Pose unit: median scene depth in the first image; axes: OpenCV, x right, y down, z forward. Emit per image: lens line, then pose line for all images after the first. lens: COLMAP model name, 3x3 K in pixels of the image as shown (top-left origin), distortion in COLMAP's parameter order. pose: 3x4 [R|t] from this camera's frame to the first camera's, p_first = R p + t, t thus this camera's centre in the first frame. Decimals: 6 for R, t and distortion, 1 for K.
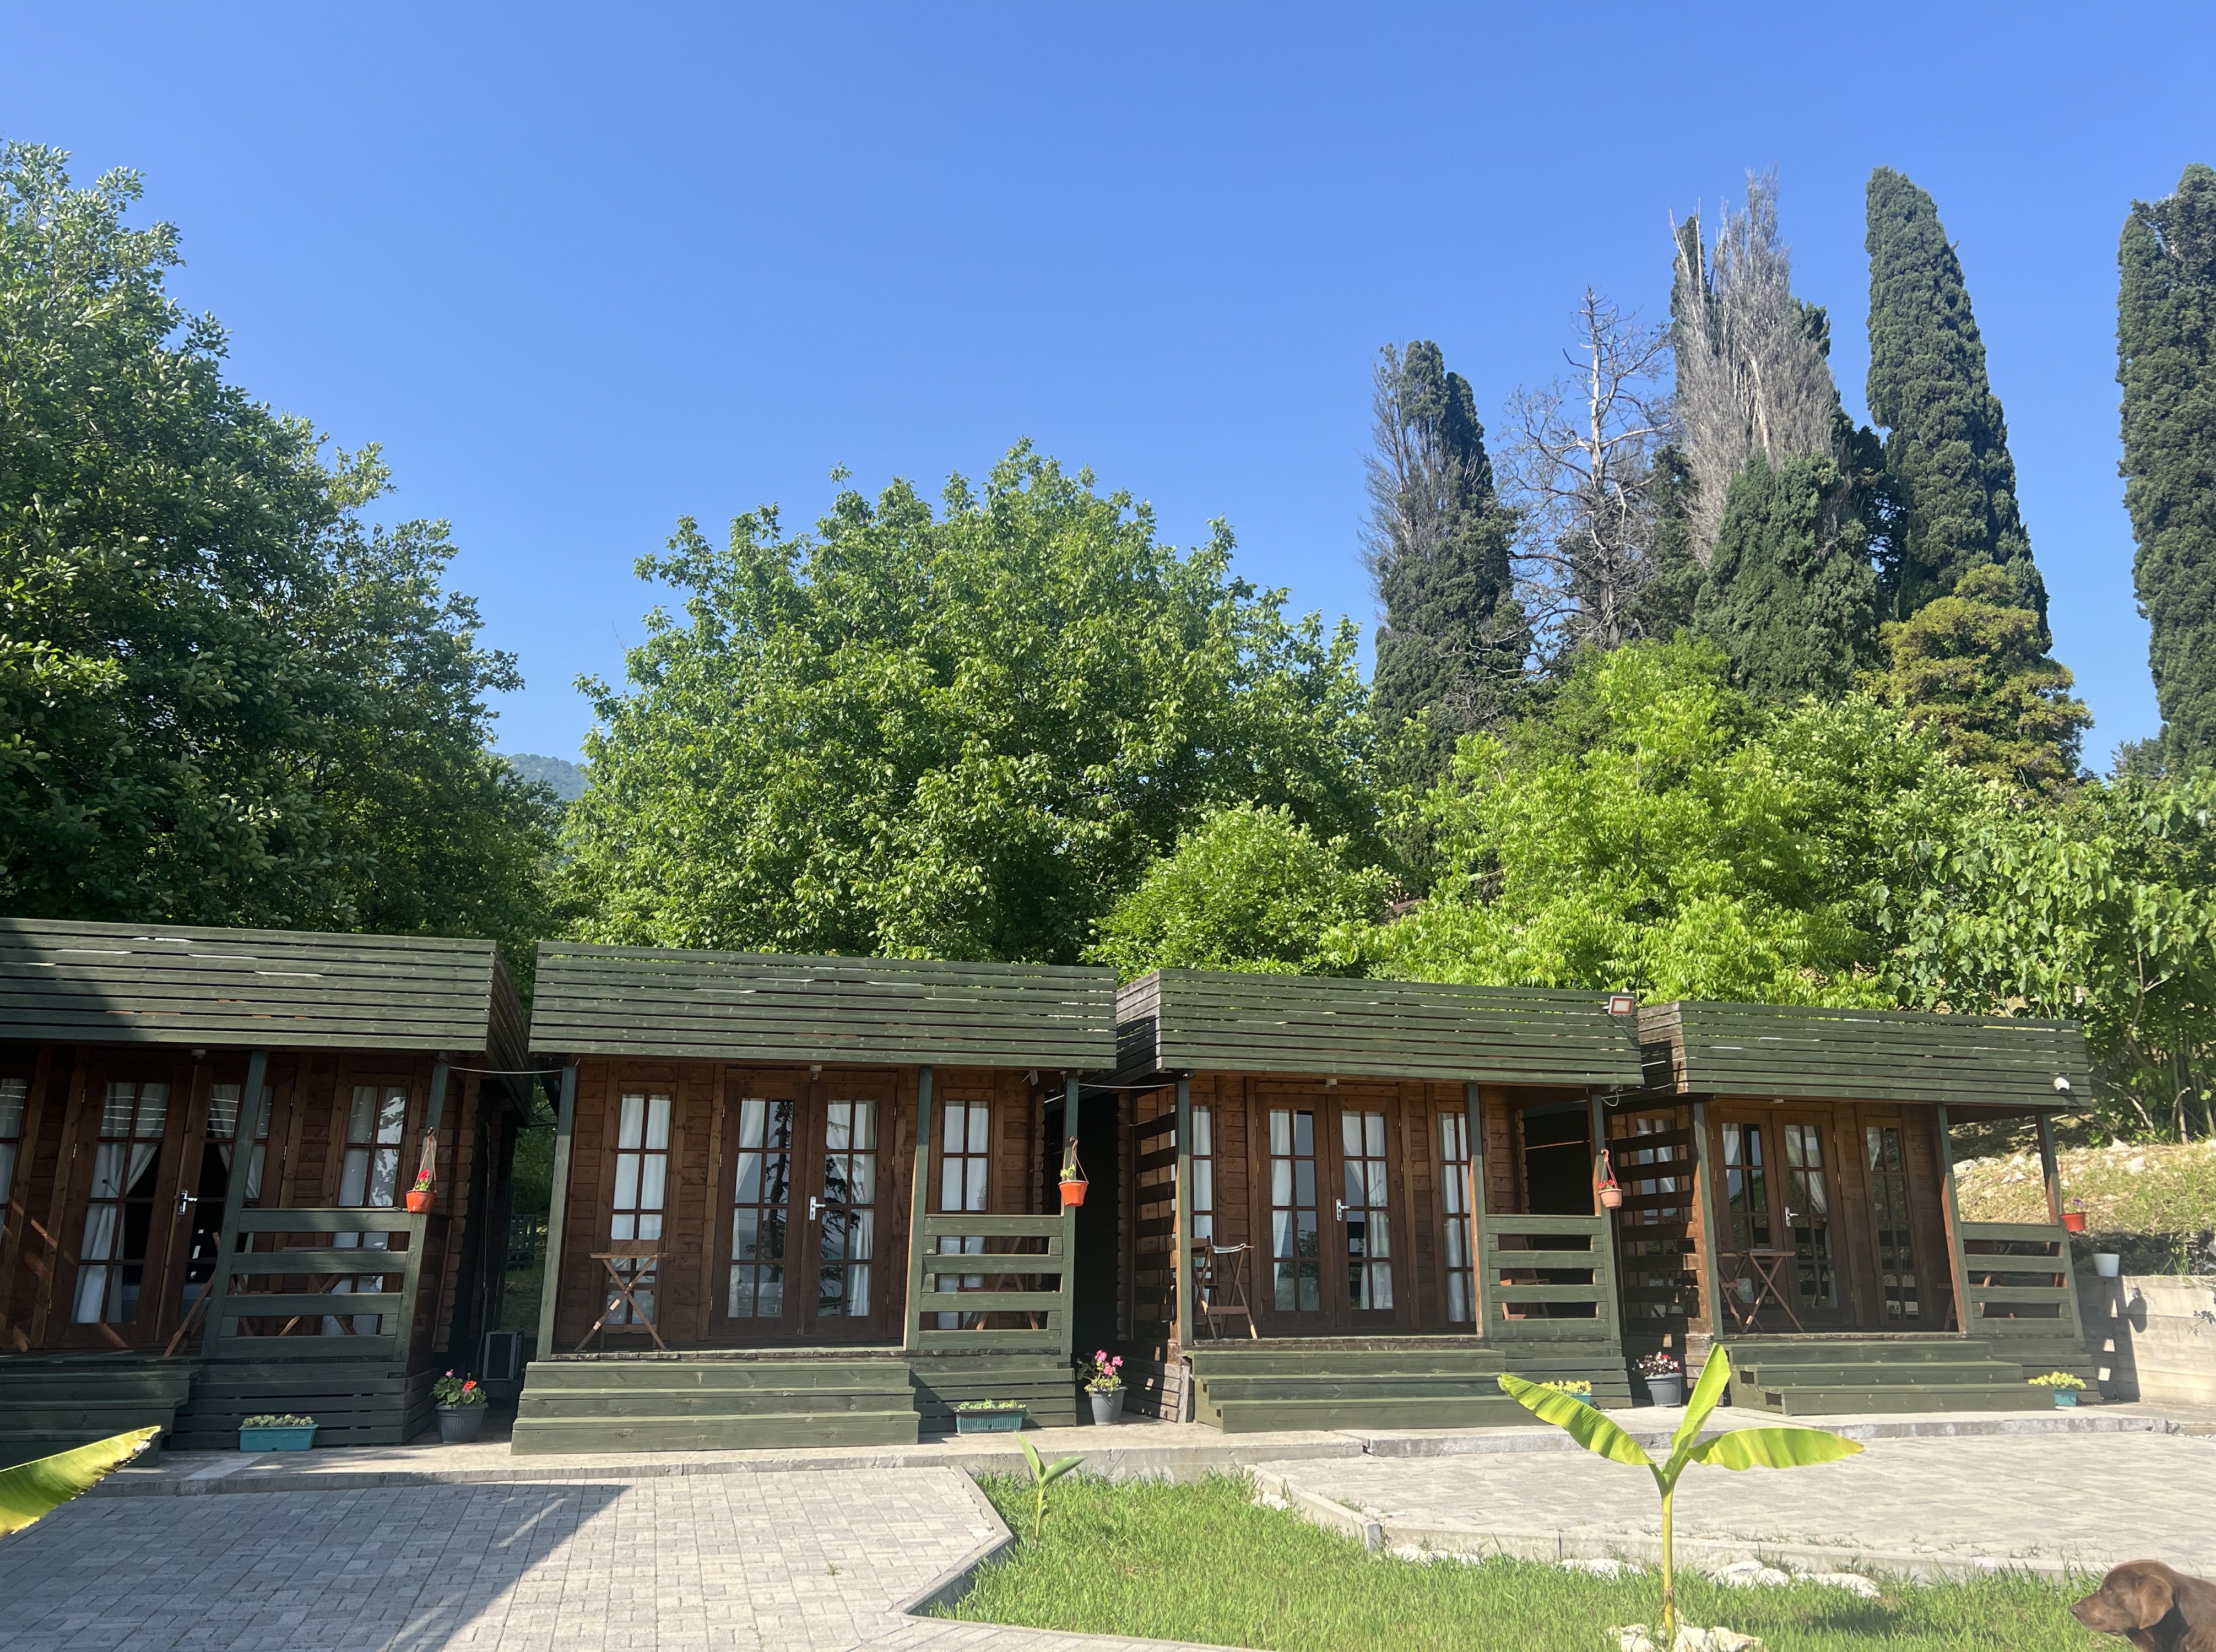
lens RADIAL K [[1636.6, 0, 1108.0], [0, 1636.6, 826.0], [0, 0, 1]] dist [0.062416, -0.001903]
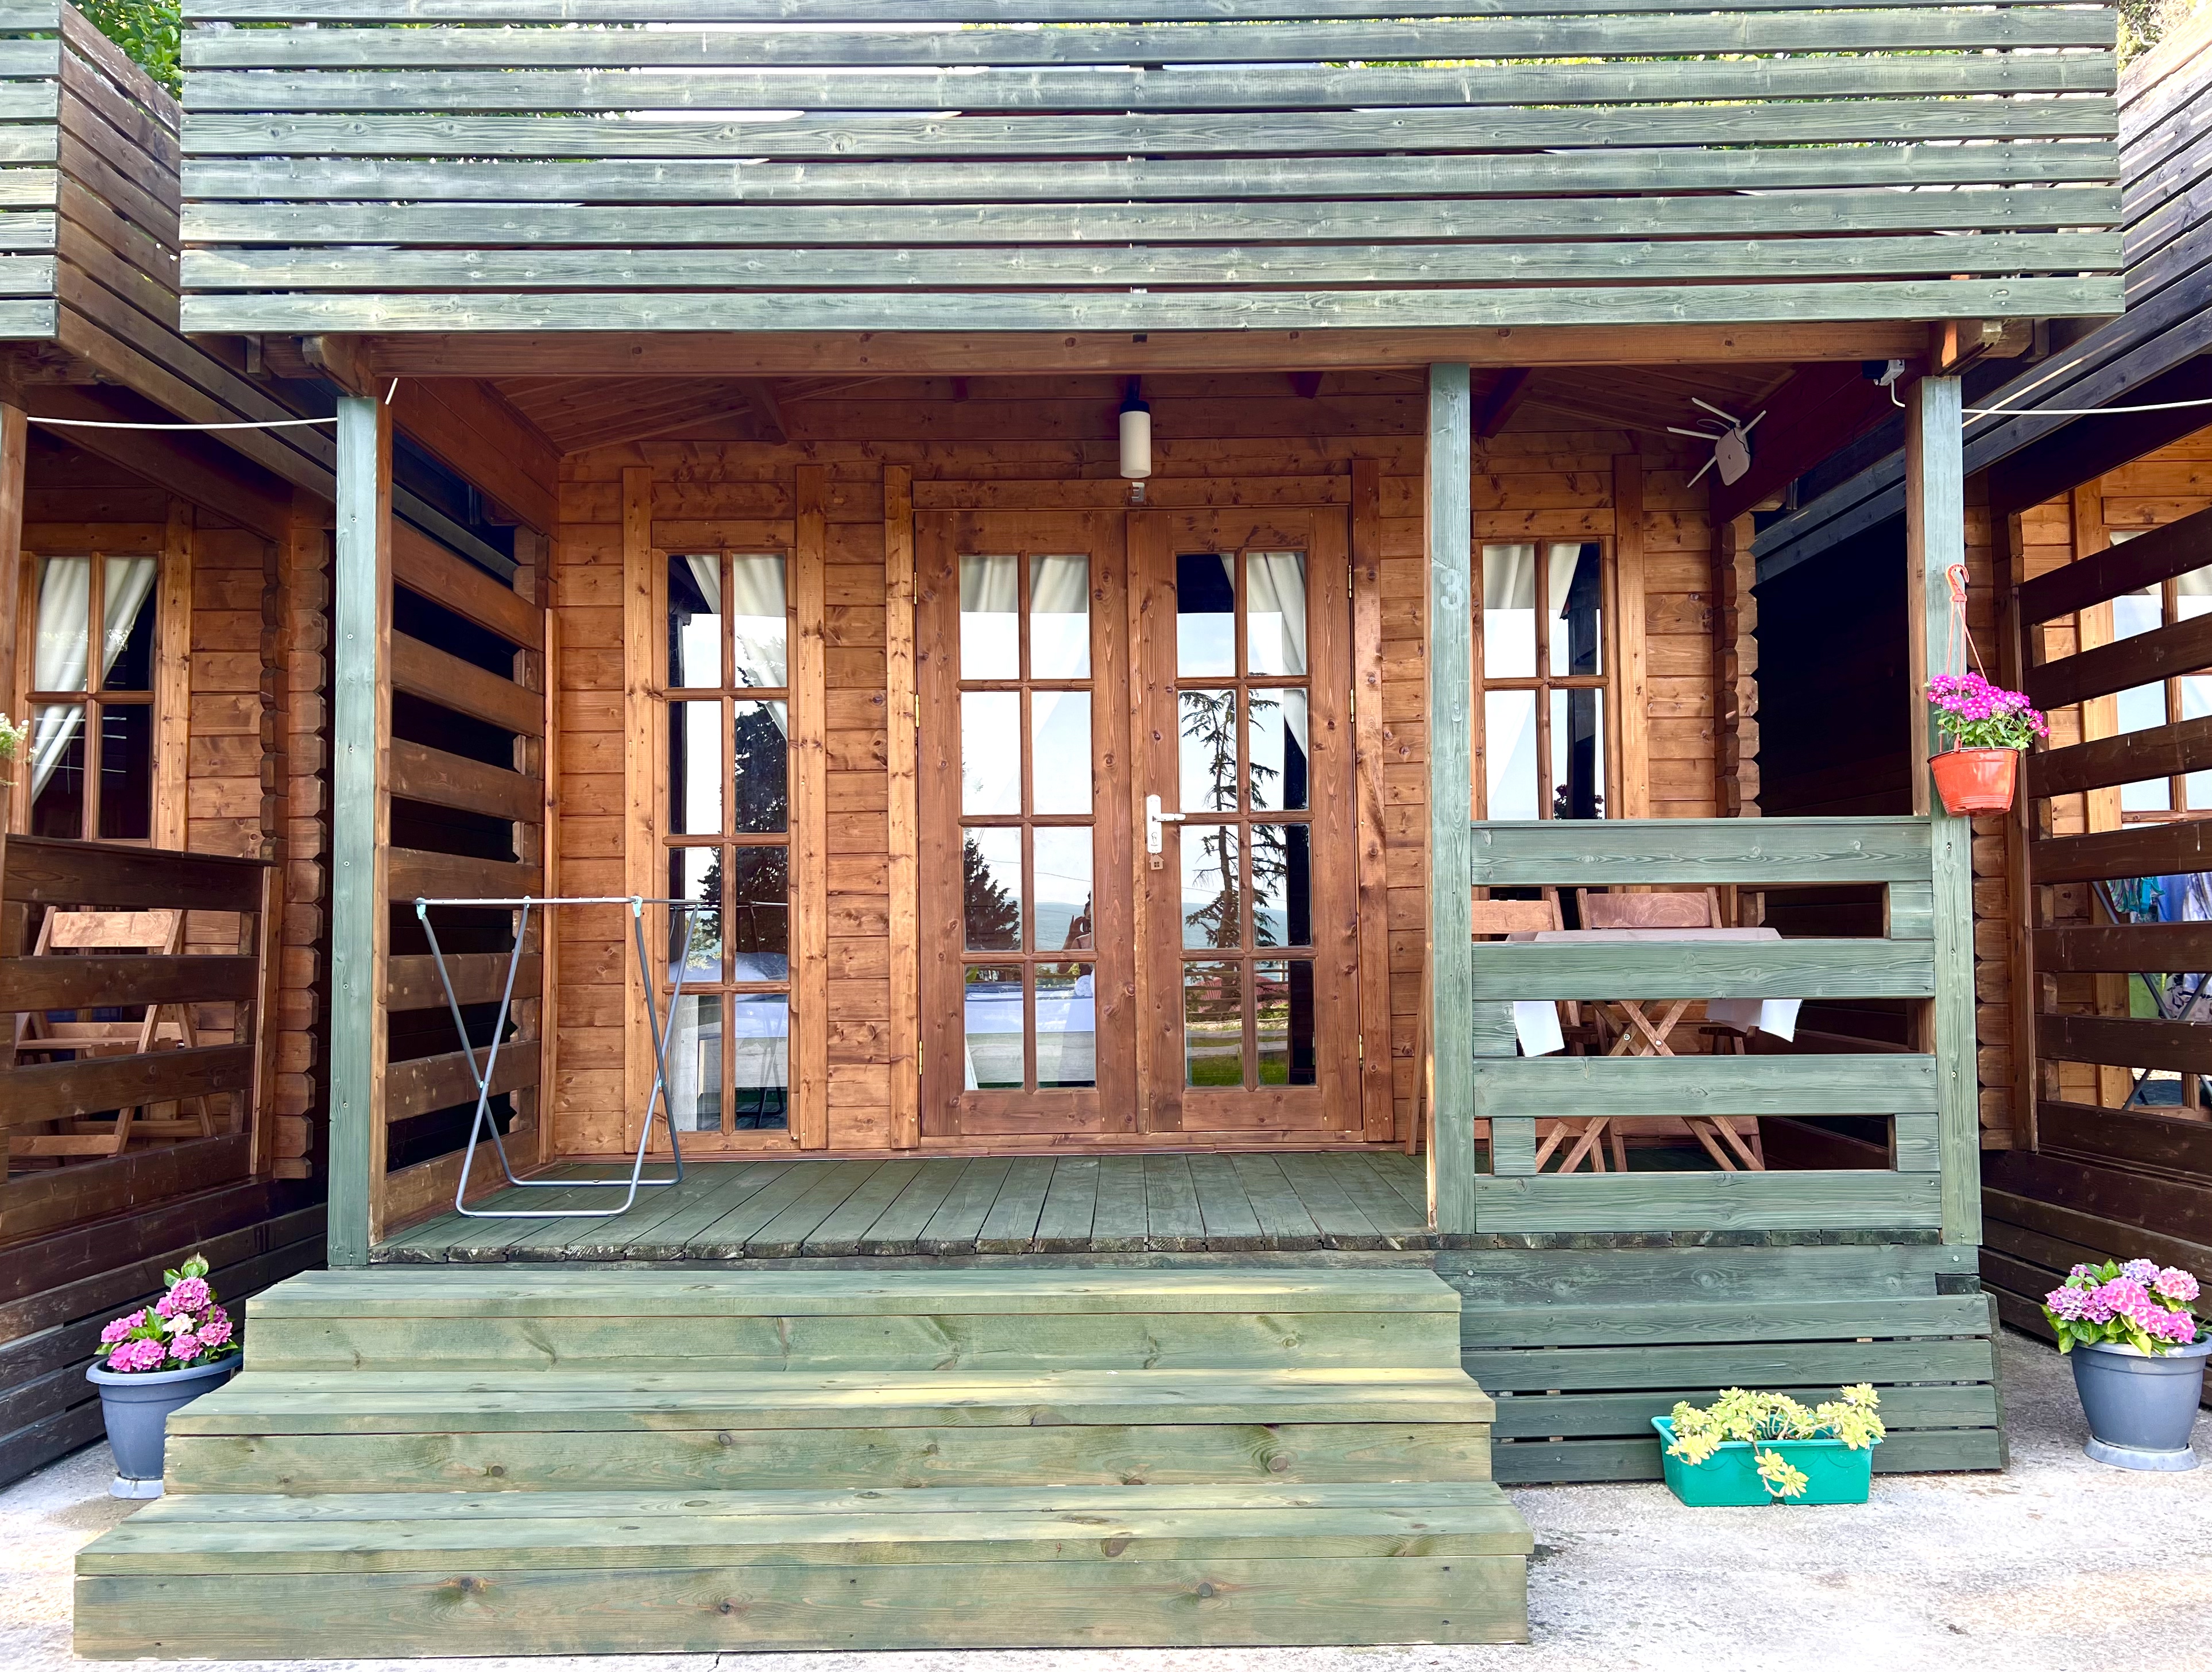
lens RADIAL K [[1744.5, 0, 1106.0], [0, 1744.5, 836.0], [0, 0, 1]] dist [0.036976, 0.006769]
pose [[0.963268, -0.028461, -0.267030, -0.084602], [0.082075, 0.977989, 0.191838, 0.159972], [0.255692, -0.206708, 0.944401, 0.629610]]
